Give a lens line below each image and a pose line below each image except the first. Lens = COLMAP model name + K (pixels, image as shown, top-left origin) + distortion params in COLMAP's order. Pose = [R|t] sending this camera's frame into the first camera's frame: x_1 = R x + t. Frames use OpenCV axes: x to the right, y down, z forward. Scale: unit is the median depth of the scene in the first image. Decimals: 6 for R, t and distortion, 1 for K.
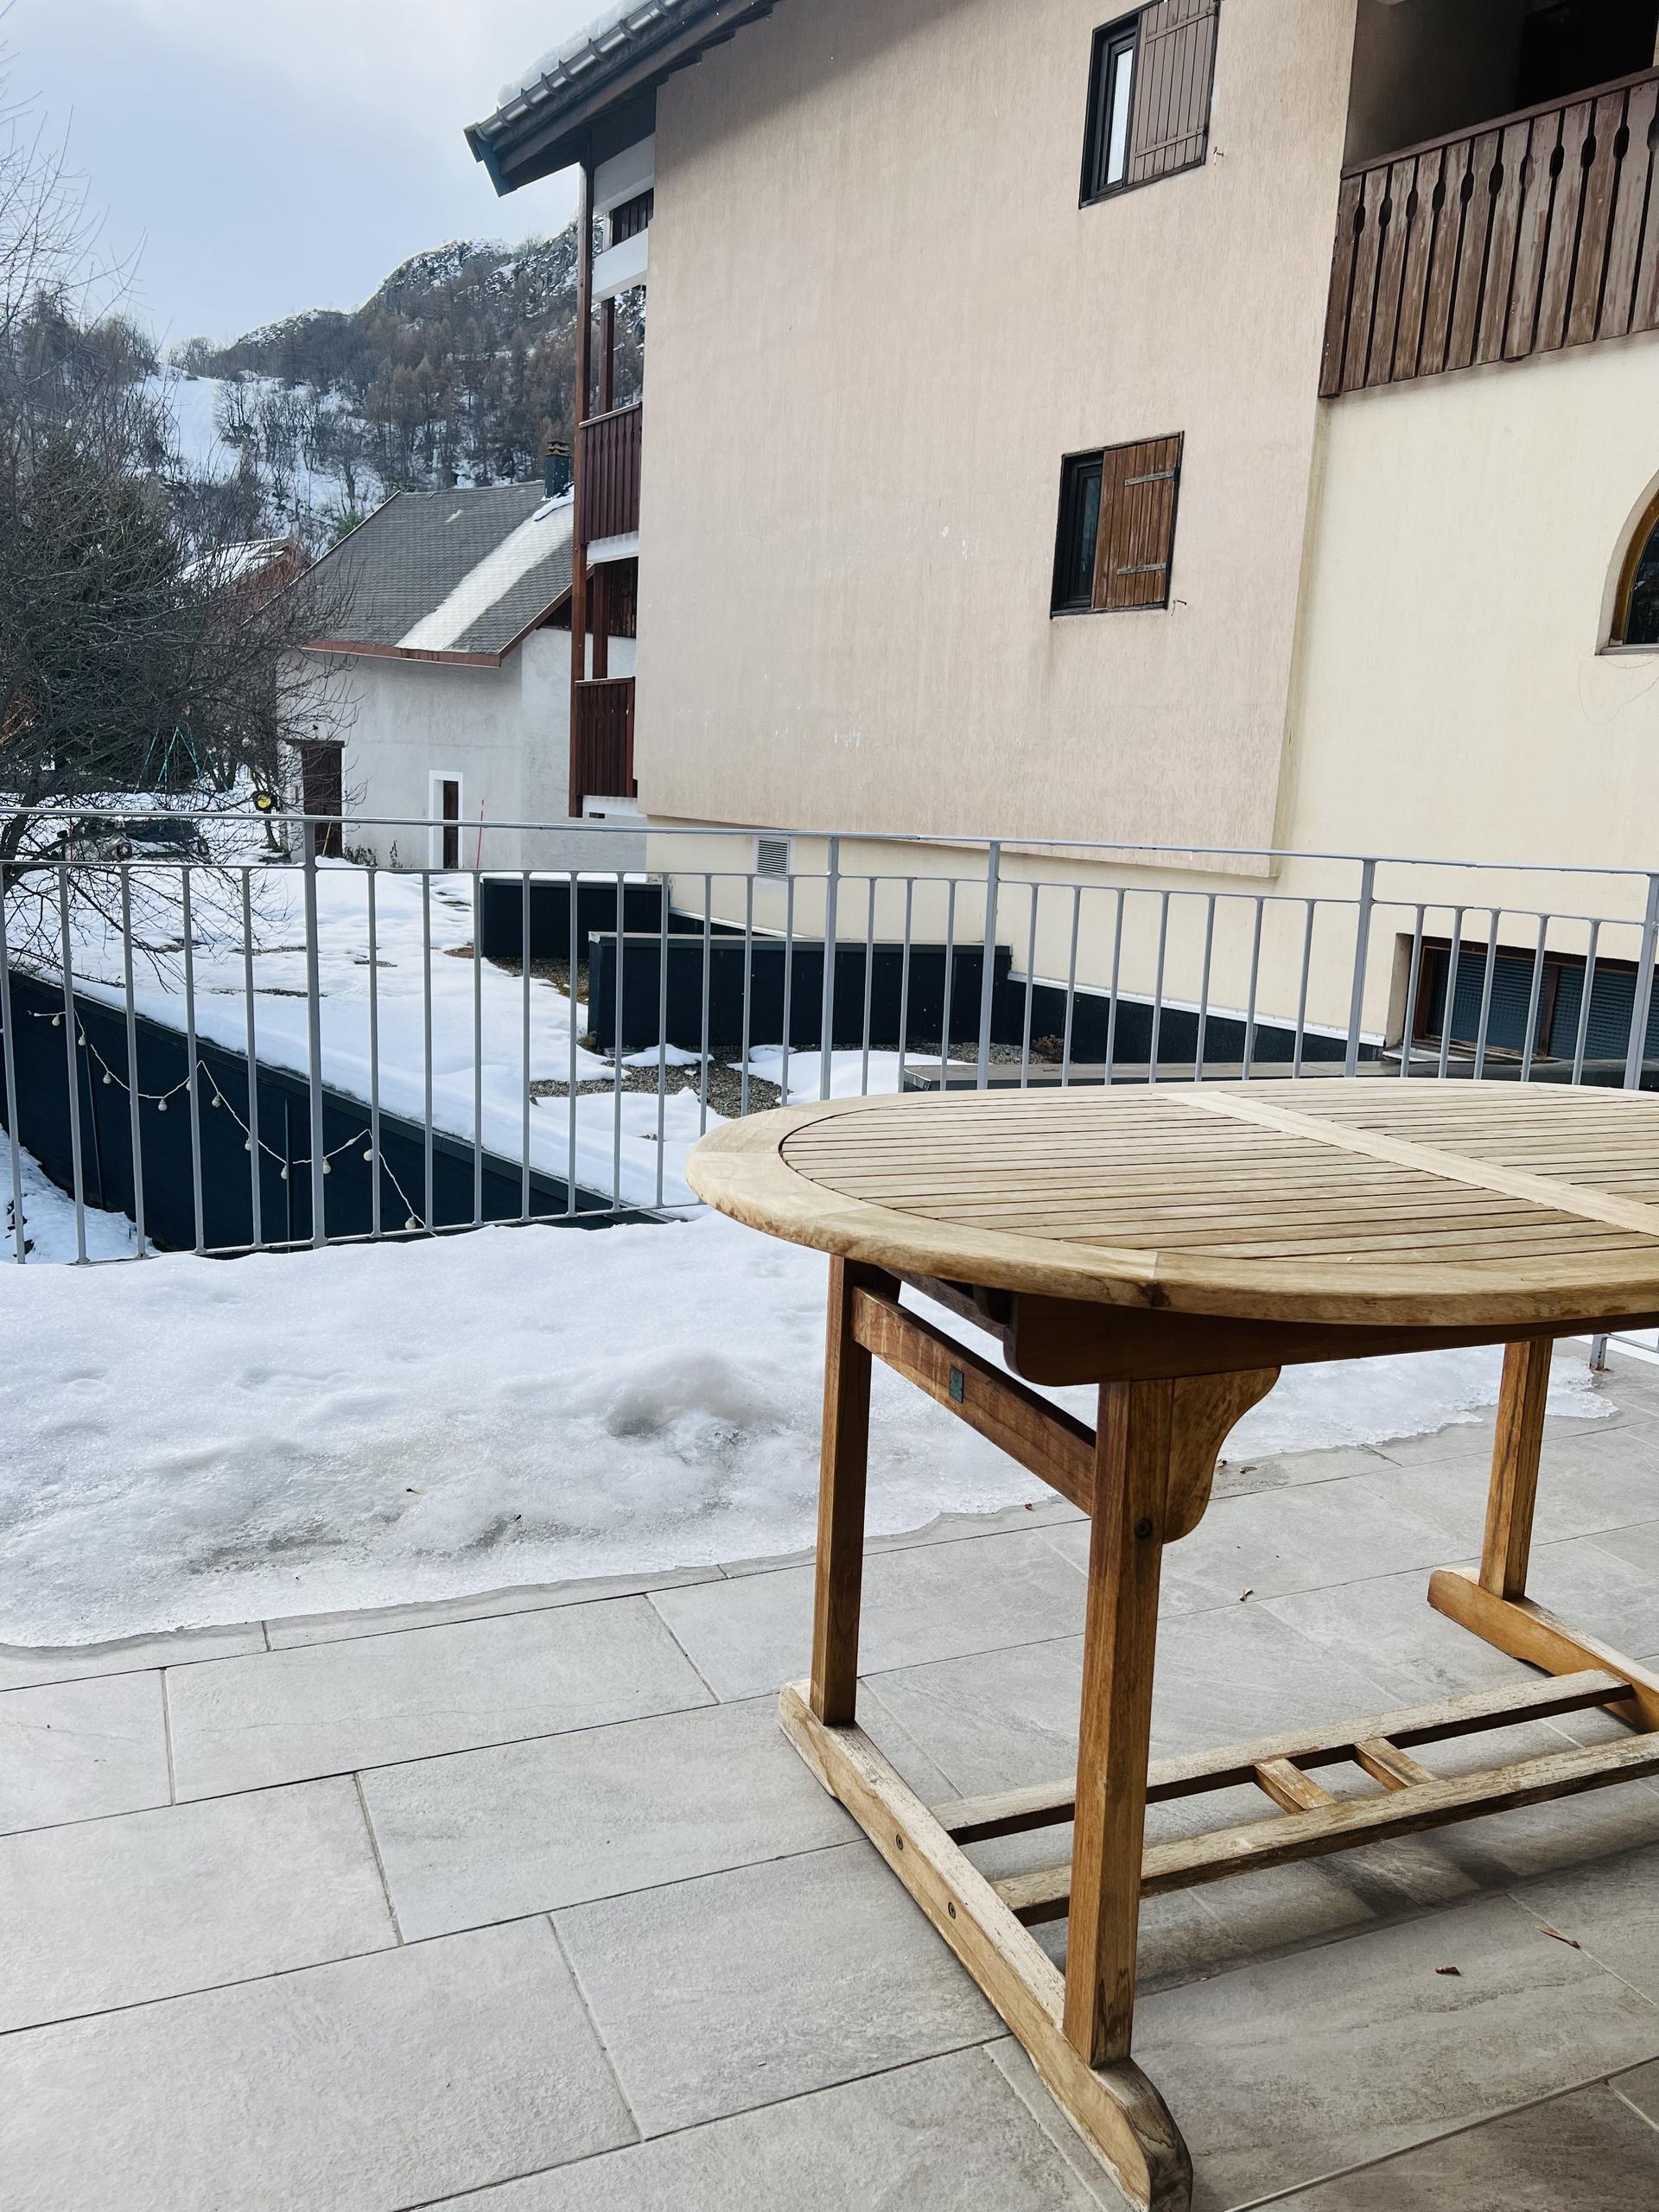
lens RADIAL K [[1665.7, 0, 817.2], [0, 1665.7, 1107.0], [0, 0, 1]] dist [-0.005940, 0.000465]
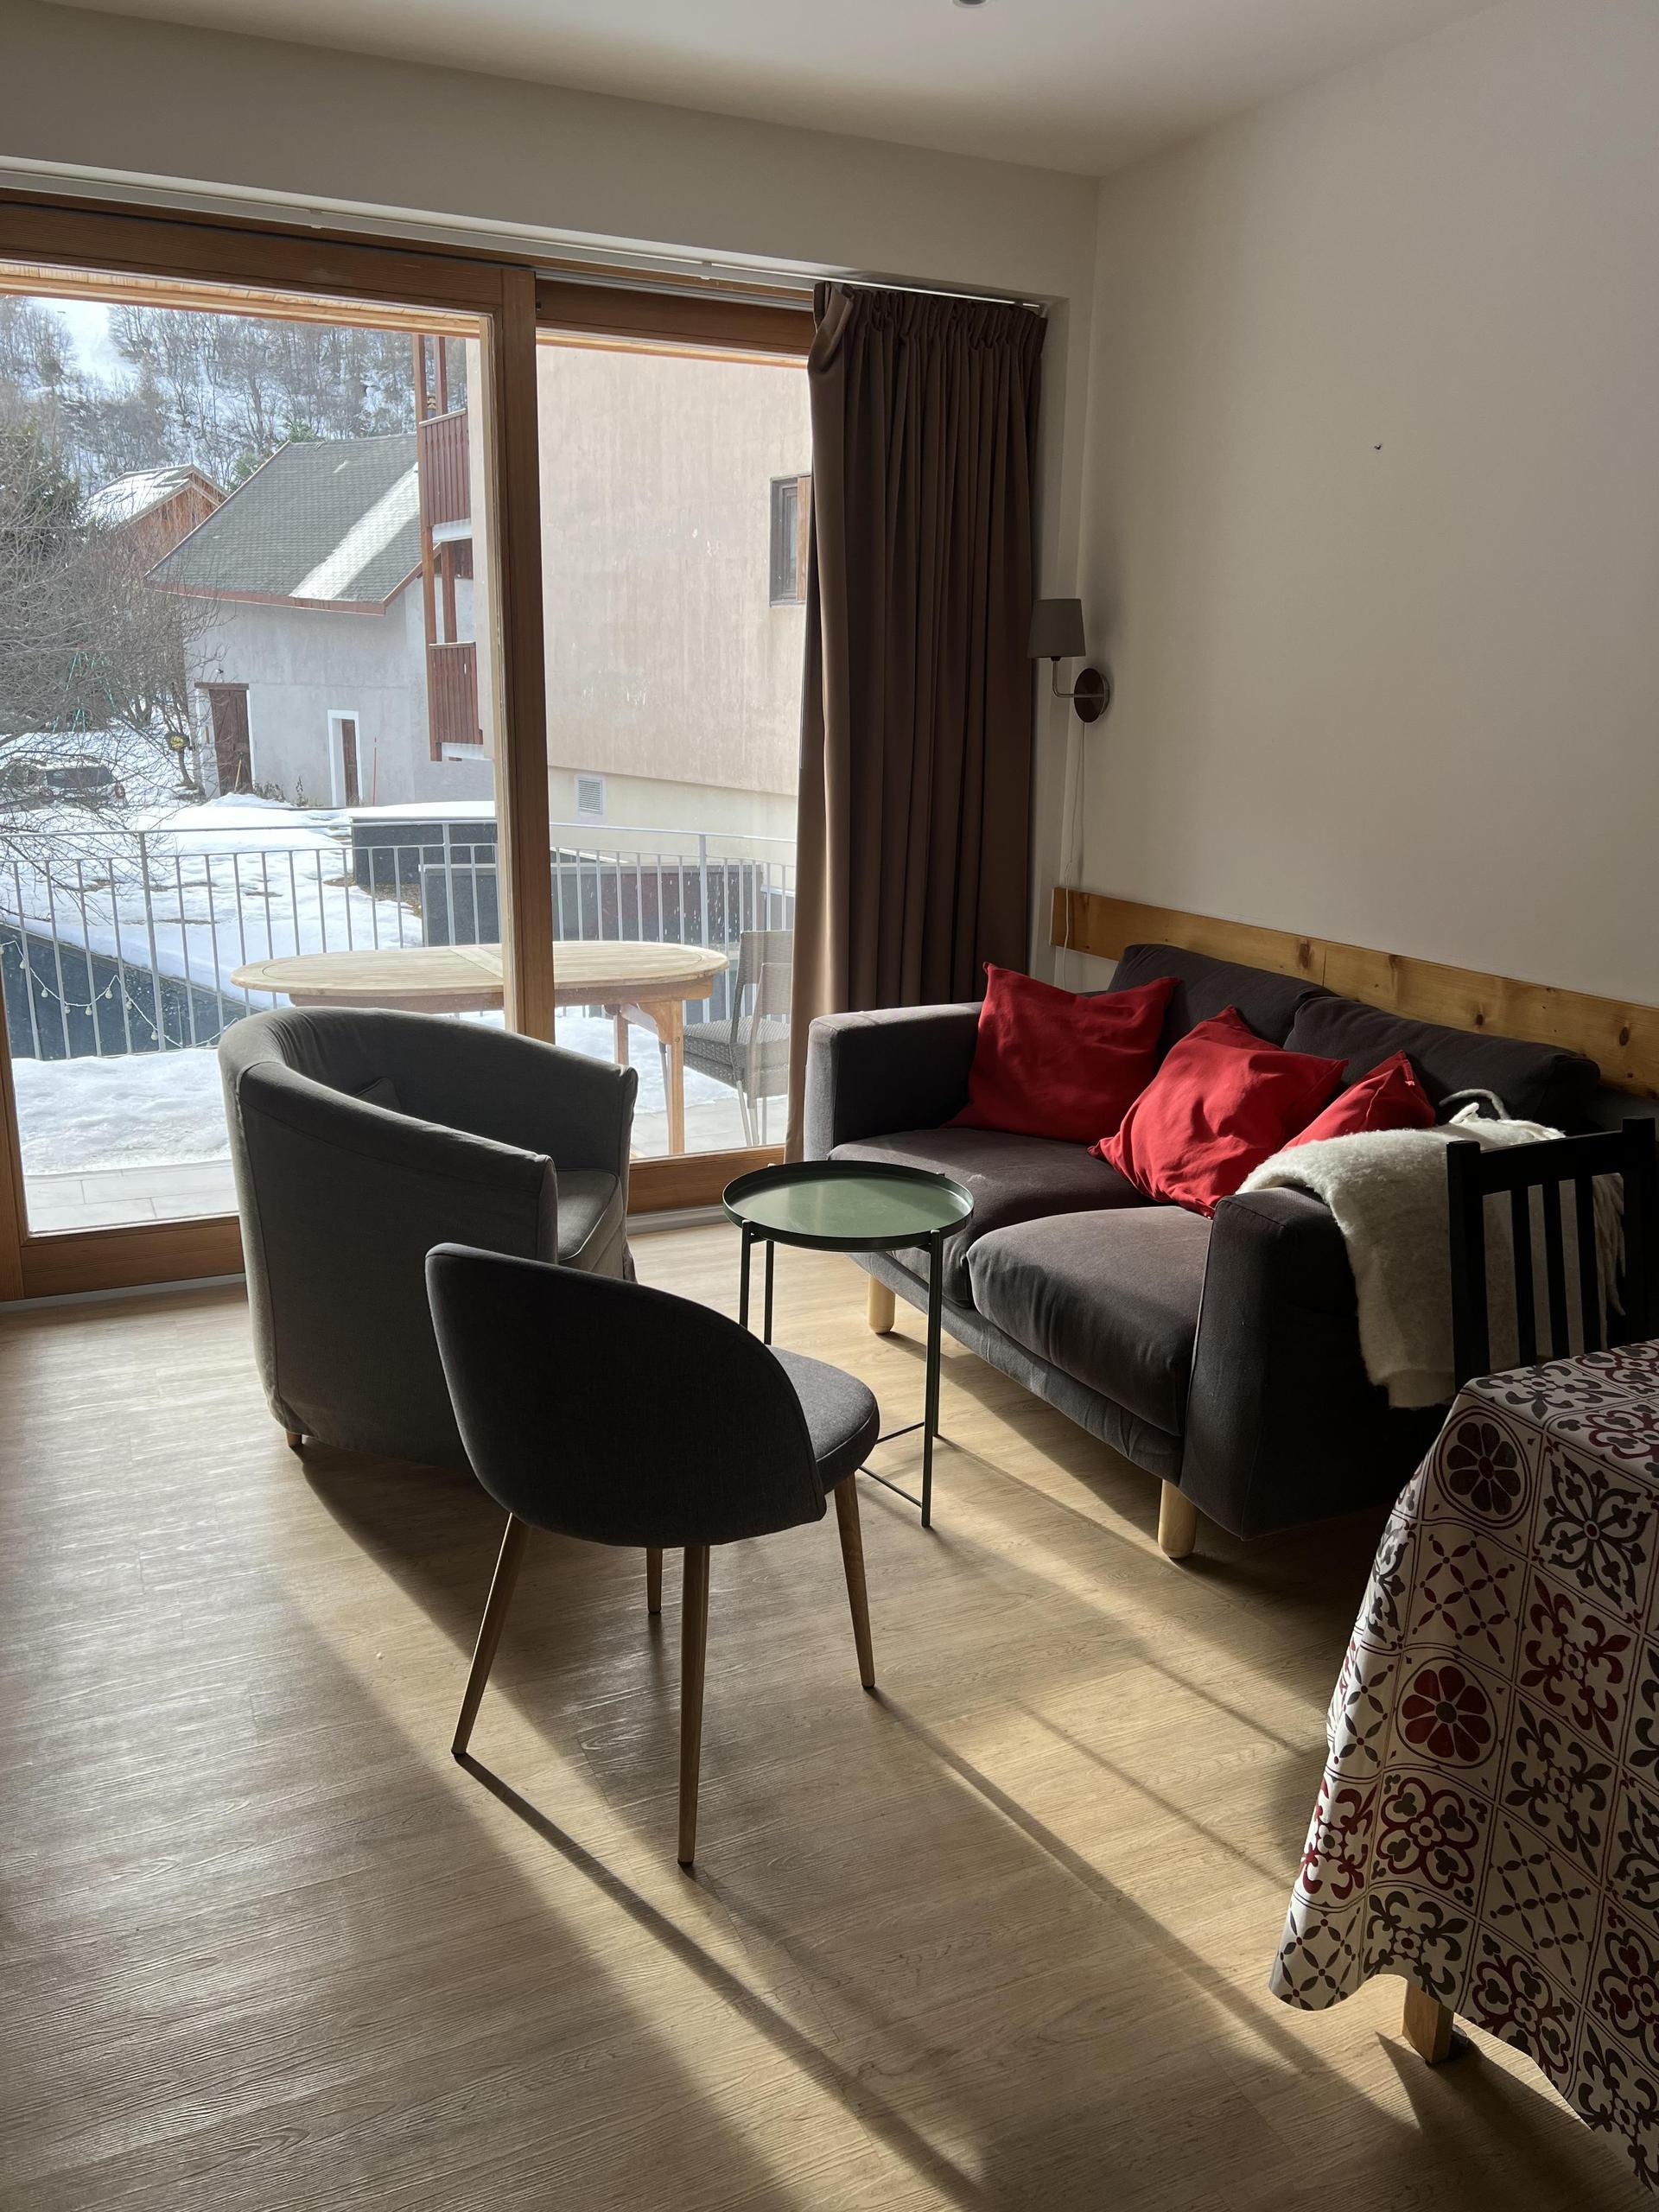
lens RADIAL K [[1665.7, 0, 840.0], [0, 1665.7, 1113.3], [0, 0, 1]] dist [-0.005940, 0.000465]
pose [[0.998410, -0.040245, 0.039480, 0.047211], [0.037859, 0.997515, 0.059421, 0.007970], [-0.041773, -0.057832, 0.997452, -0.111700]]
